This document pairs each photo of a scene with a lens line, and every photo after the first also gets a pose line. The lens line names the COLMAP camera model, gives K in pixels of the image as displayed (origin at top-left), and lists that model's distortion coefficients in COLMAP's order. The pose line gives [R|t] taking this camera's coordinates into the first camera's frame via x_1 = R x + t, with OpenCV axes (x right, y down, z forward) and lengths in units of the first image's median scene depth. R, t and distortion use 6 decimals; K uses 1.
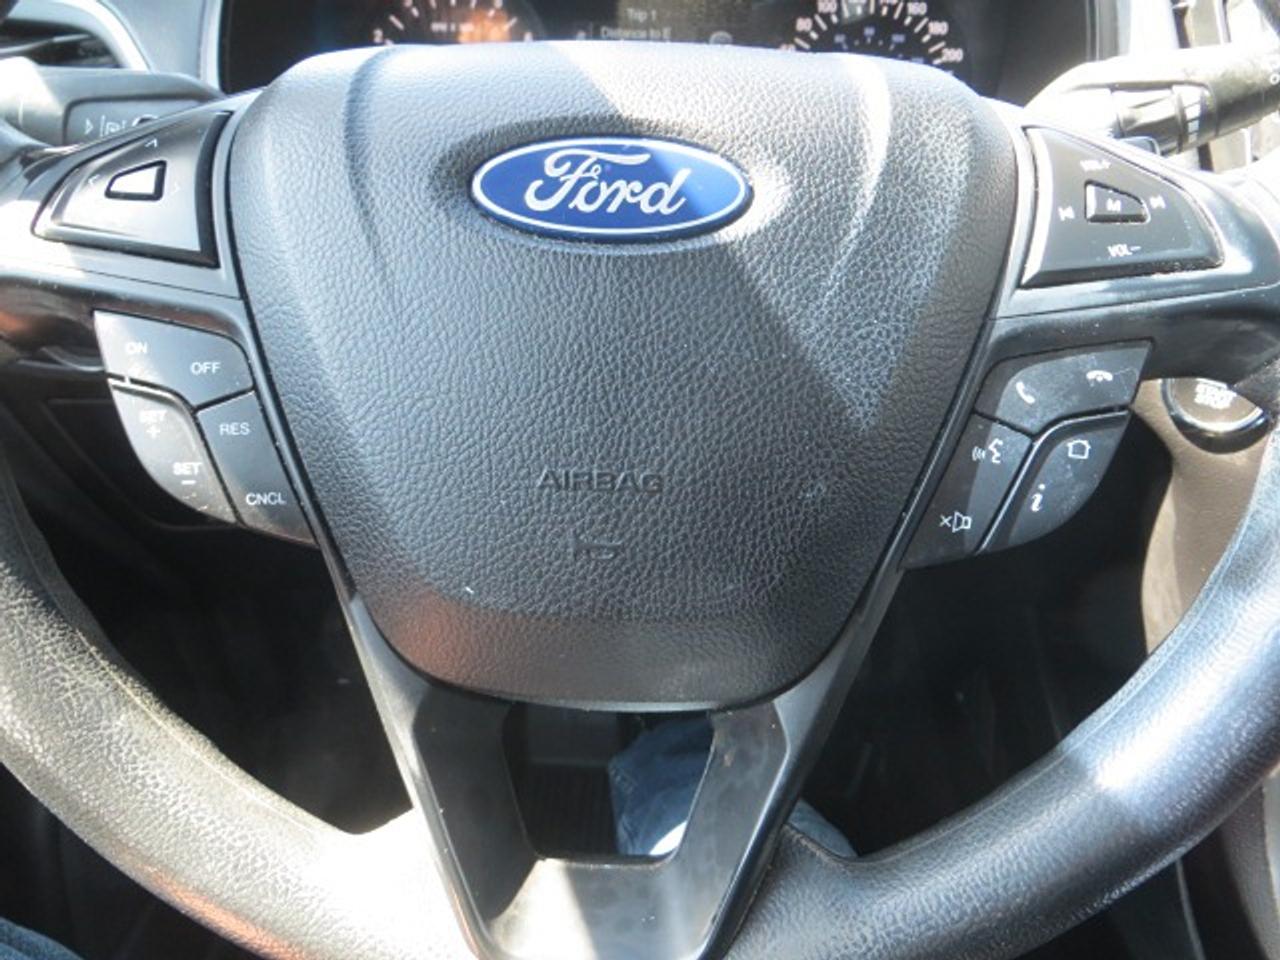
lens RADIAL K [[945.0, 0, 647.2], [0, 945.0, 480.0], [0, 0, 1]] dist [-0.000112, 0.031140]
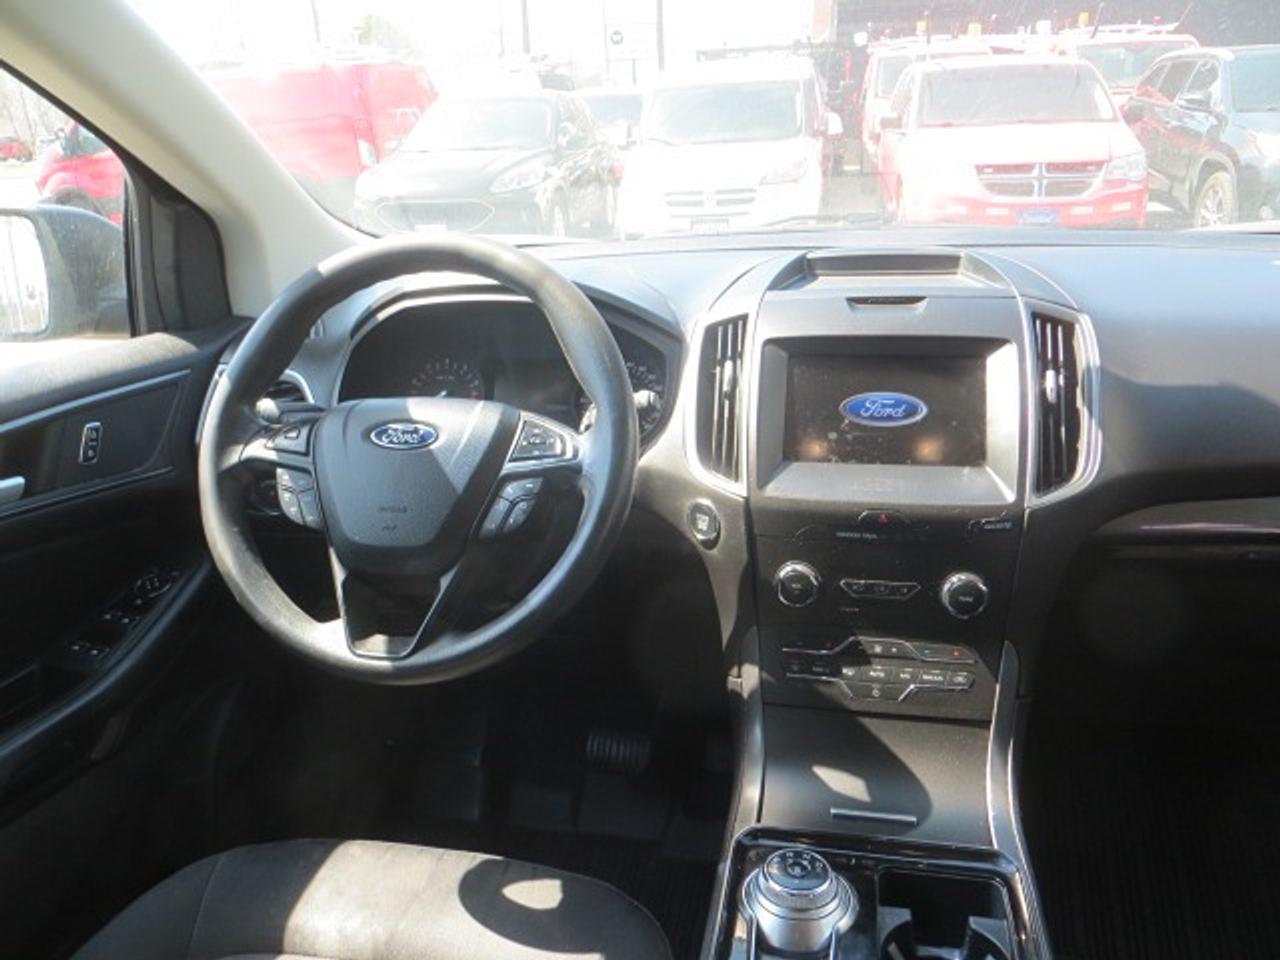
lens RADIAL K [[945.0, 0, 647.2], [0, 945.0, 480.0], [0, 0, 1]] dist [-0.000112, 0.031140]
pose [[0.984660, 0.010083, -0.174193, 1.525140], [-0.058570, 0.959504, -0.275538, 0.822024], [0.164361, 0.281513, 0.945376, -2.303318]]
